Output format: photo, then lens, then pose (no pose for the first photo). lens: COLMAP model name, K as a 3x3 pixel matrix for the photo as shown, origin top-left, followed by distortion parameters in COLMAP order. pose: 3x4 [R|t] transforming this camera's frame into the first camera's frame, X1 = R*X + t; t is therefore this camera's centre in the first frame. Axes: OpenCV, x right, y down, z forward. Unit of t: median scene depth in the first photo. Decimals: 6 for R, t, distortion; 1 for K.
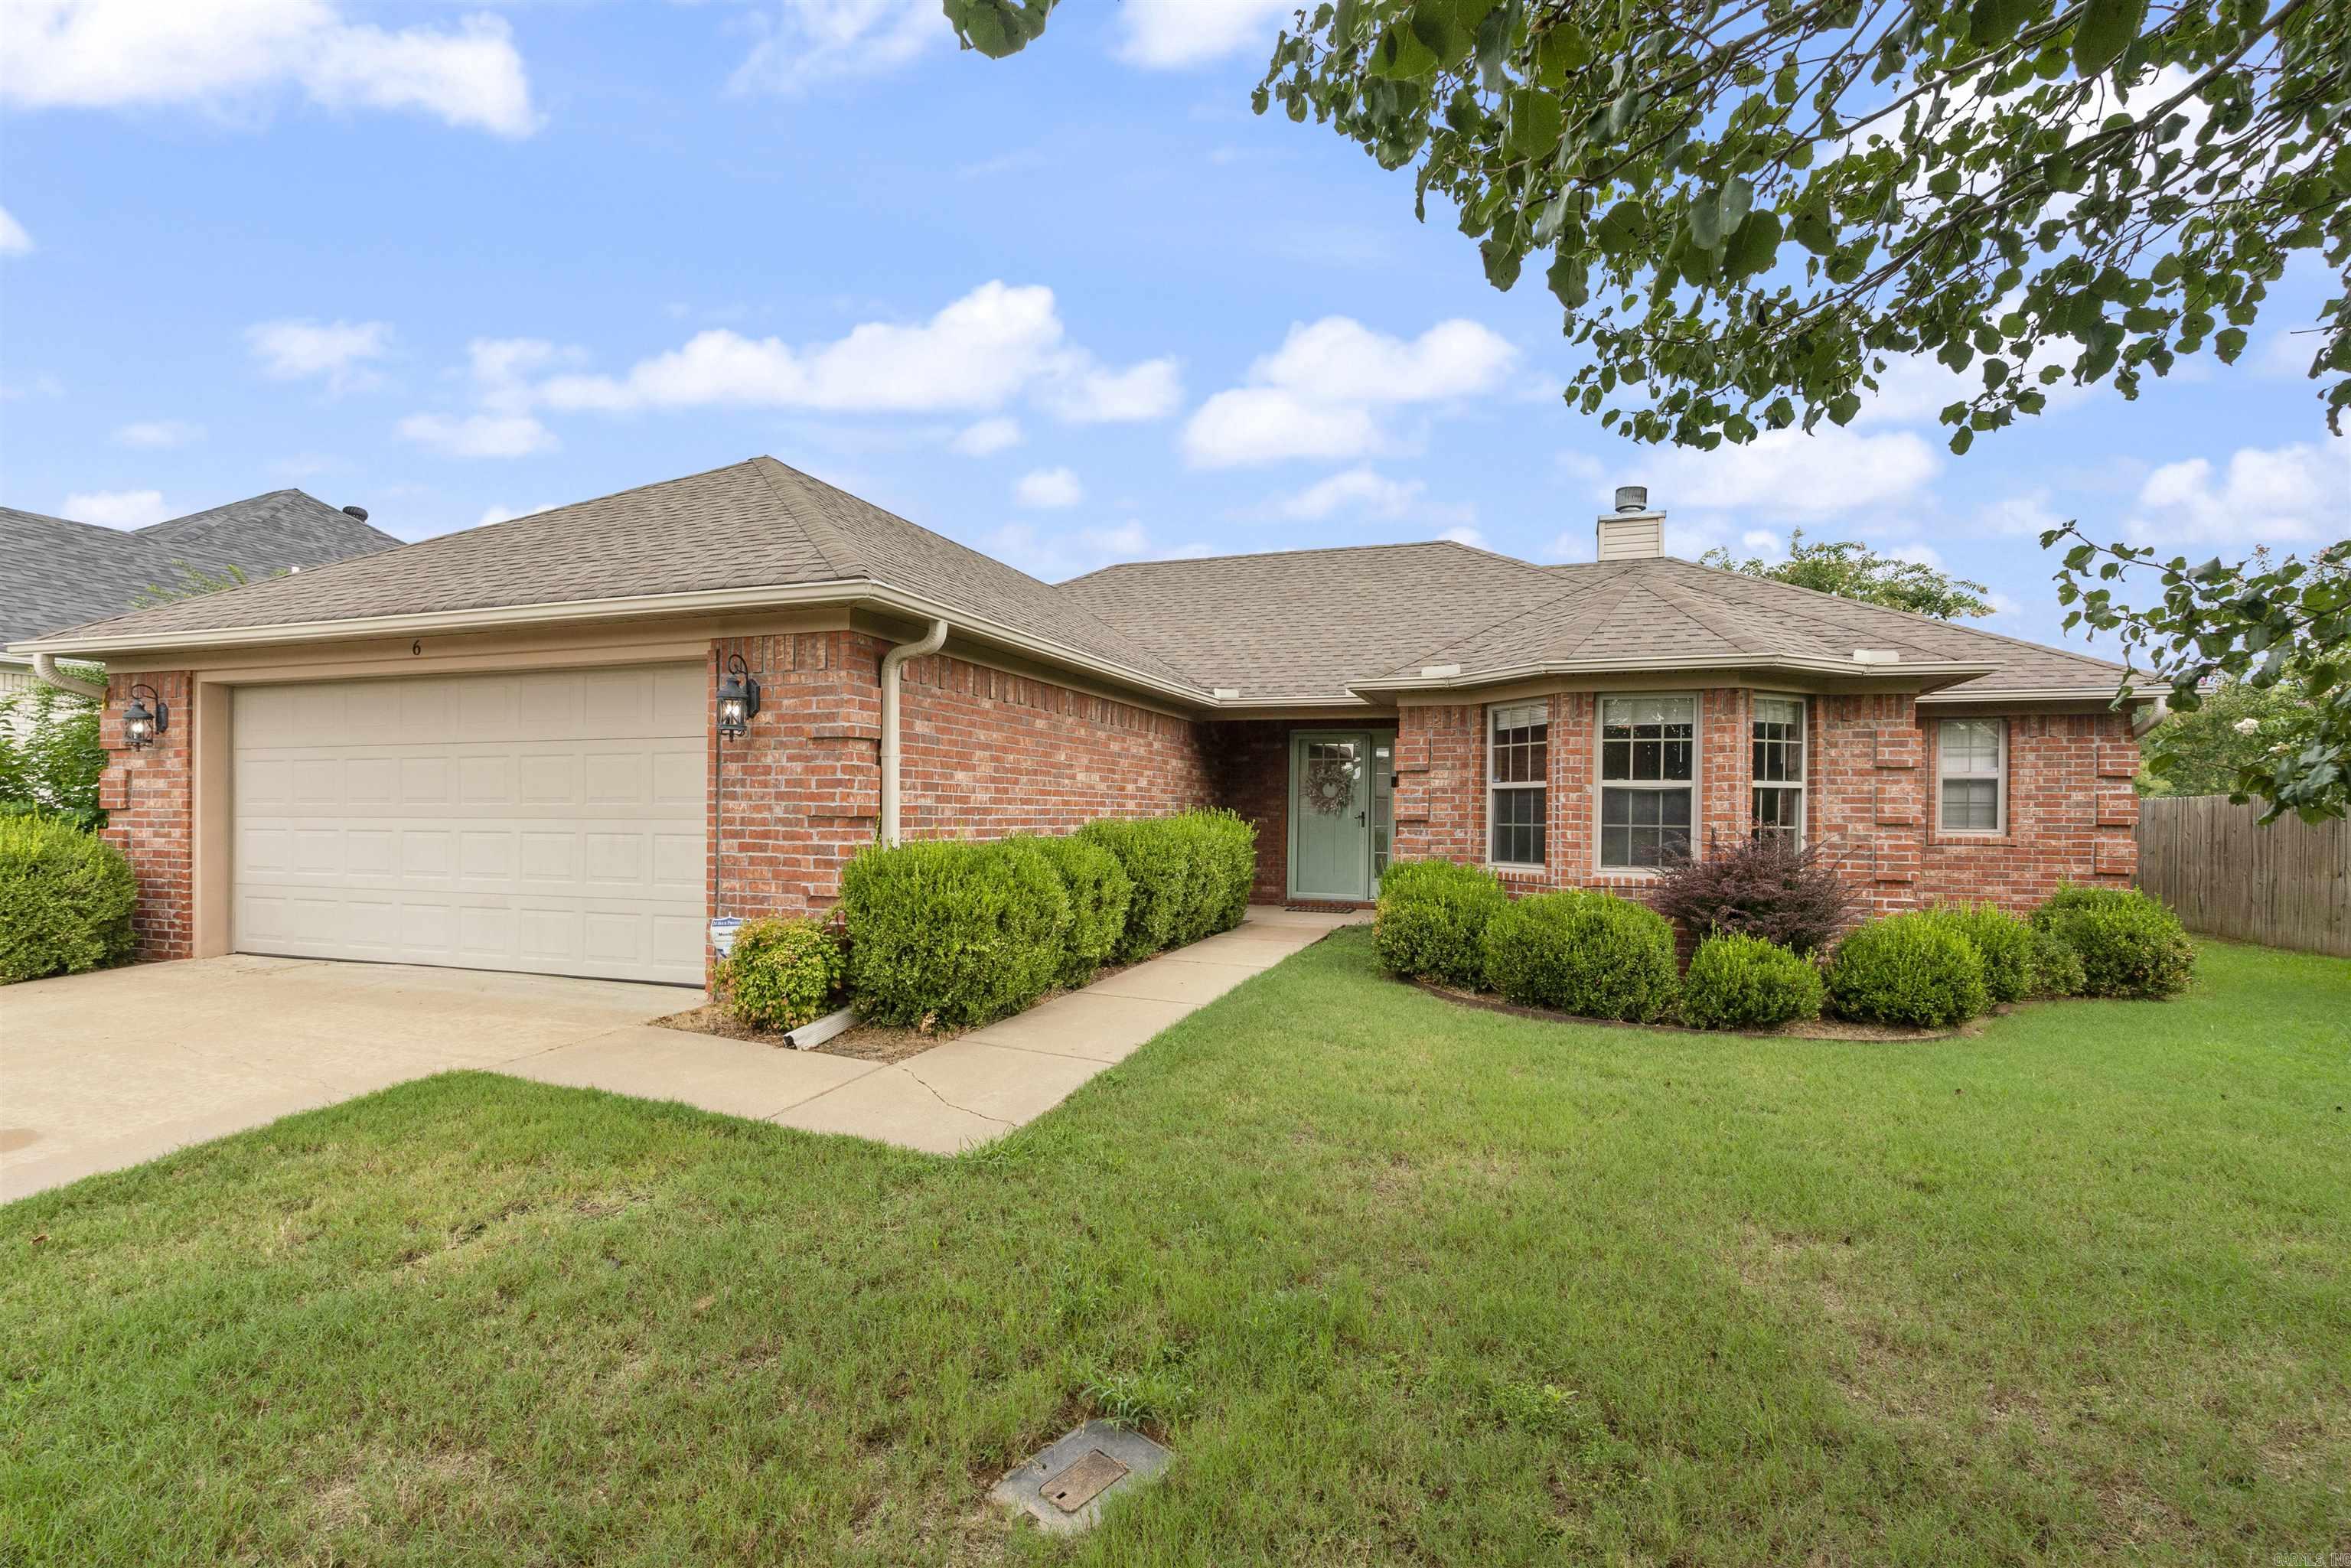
lens RADIAL K [[1096.4, 0, 1146.3], [0, 1096.4, 794.4], [0, 0, 1]] dist [-0.000859, 0.000227]
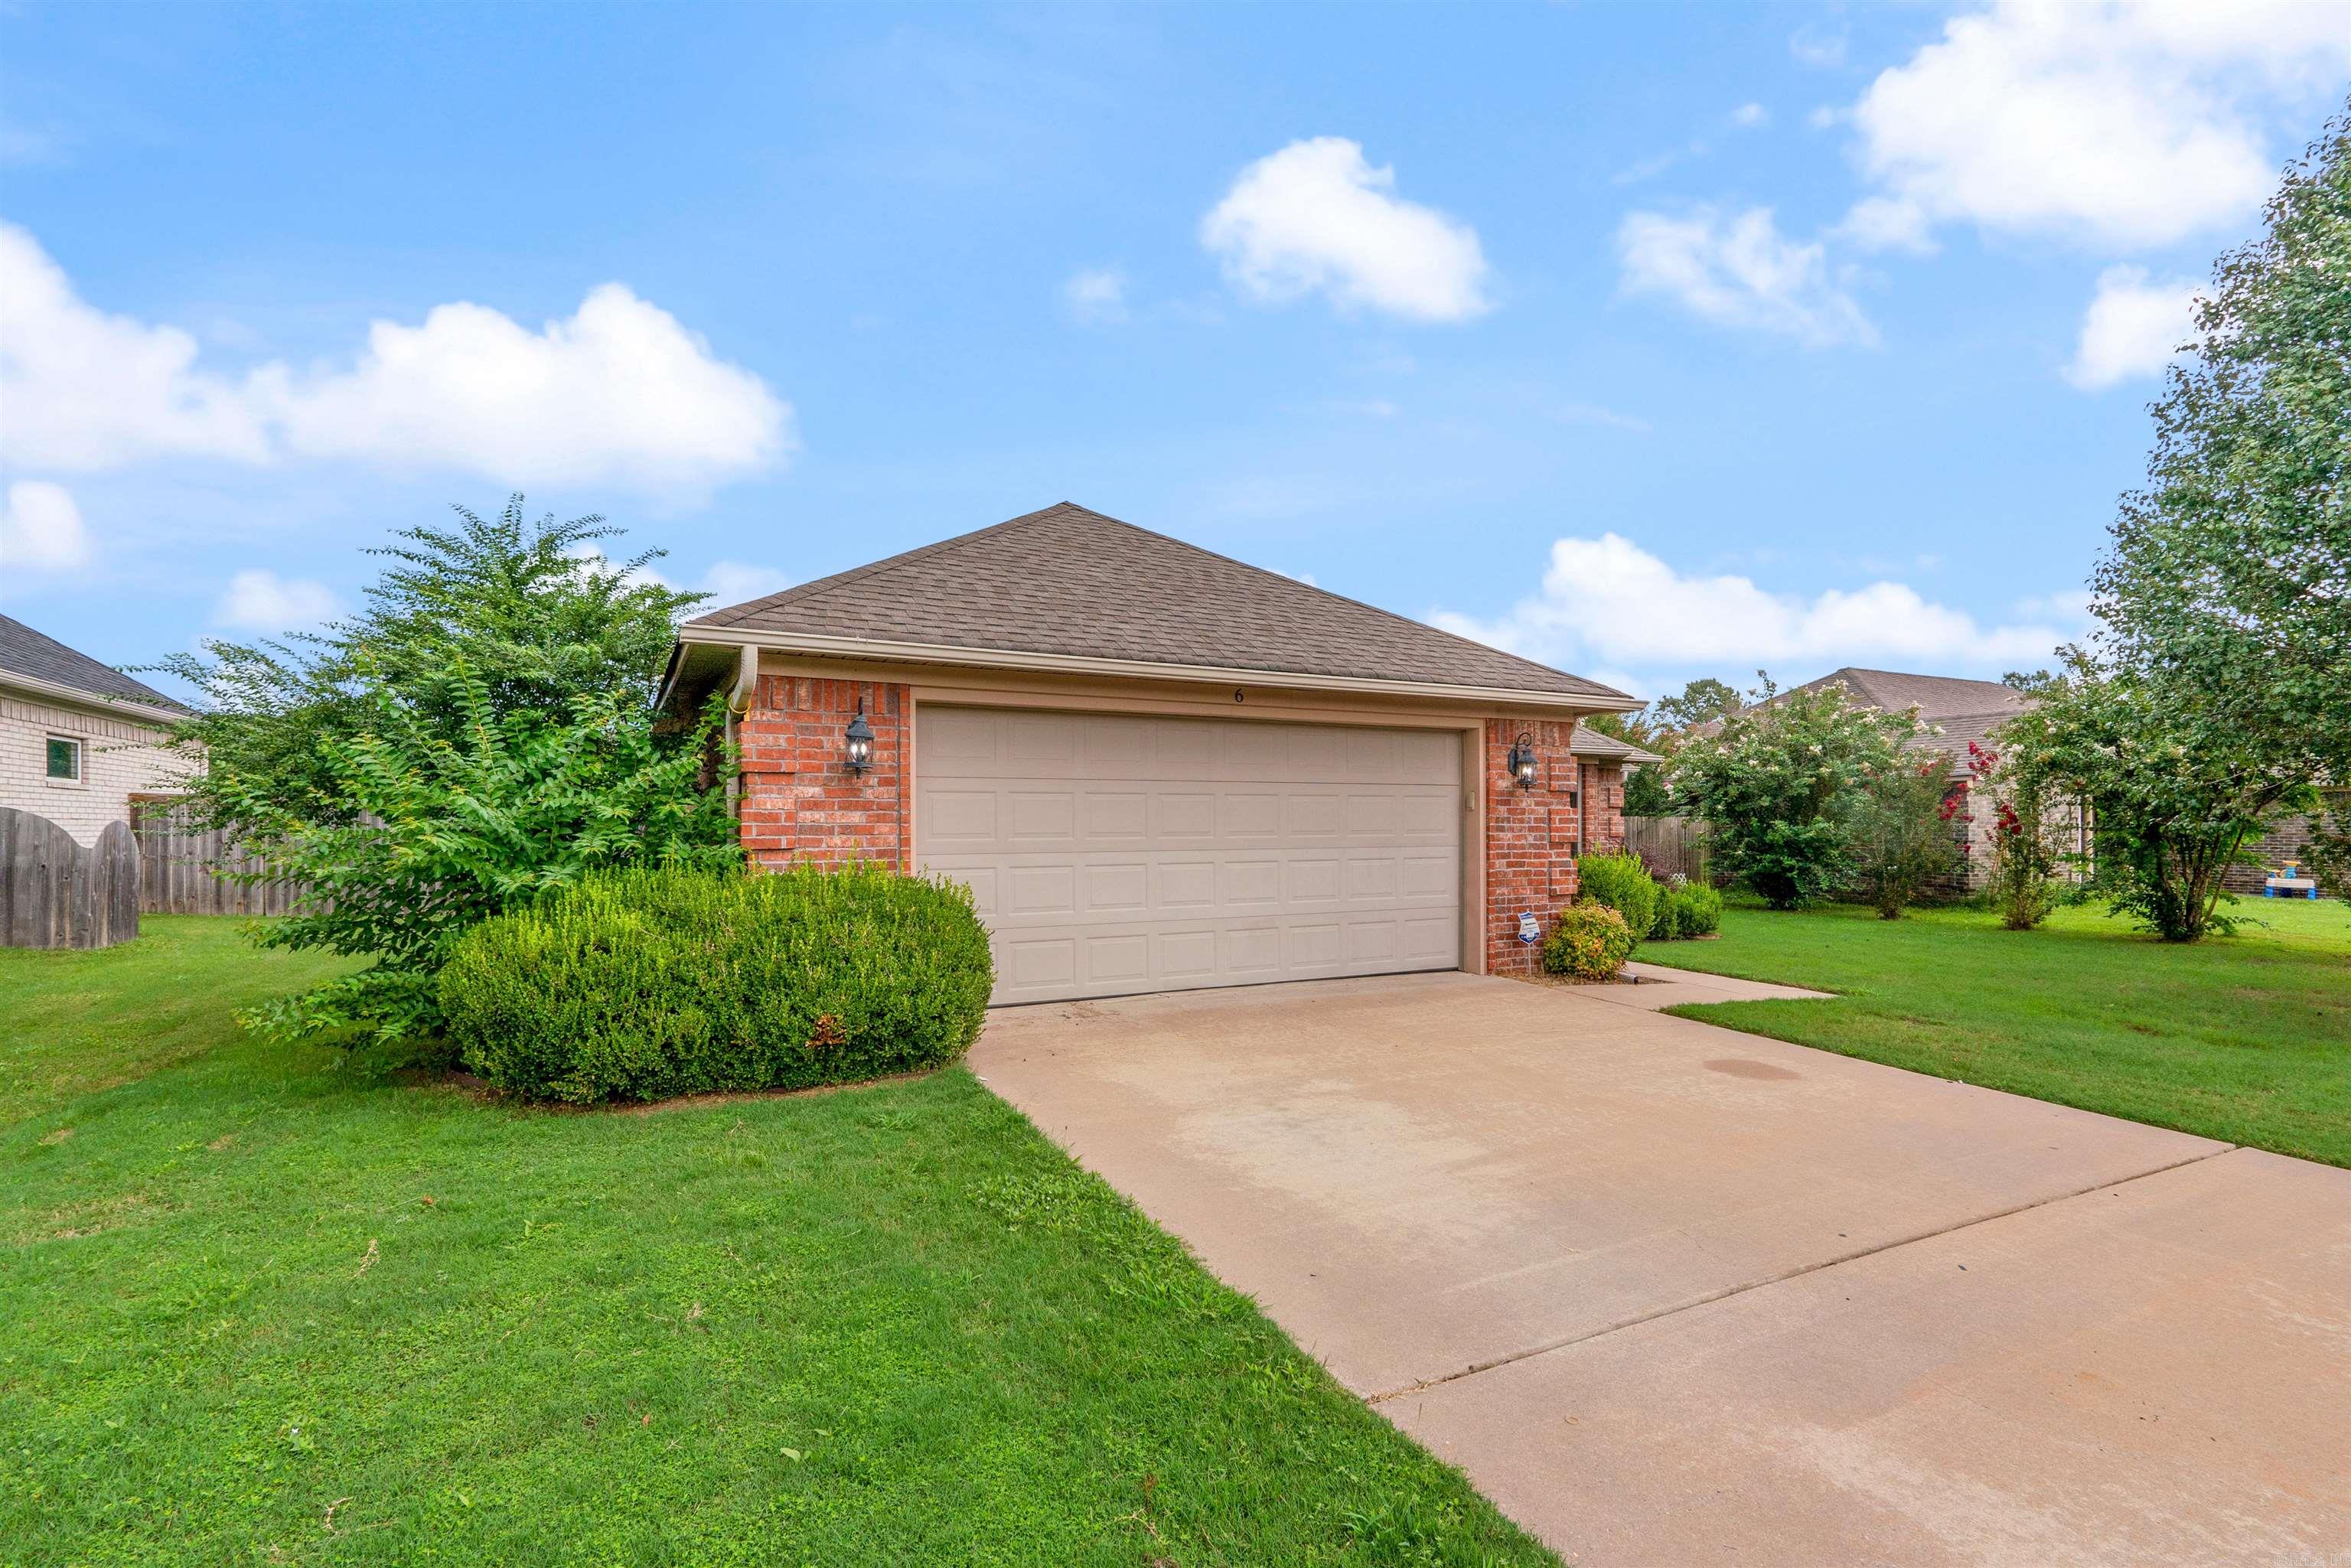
lens RADIAL K [[1101.0, 0, 1158.4], [0, 1101.0, 781.8], [0, 0, 1]] dist [-0.002580, 0.000478]
pose [[0.691948, 0.028861, 0.721370, -1.730585], [0.003332, 0.999062, -0.043166, 0.000246], [-0.721939, 0.032272, 0.691203, 0.325237]]
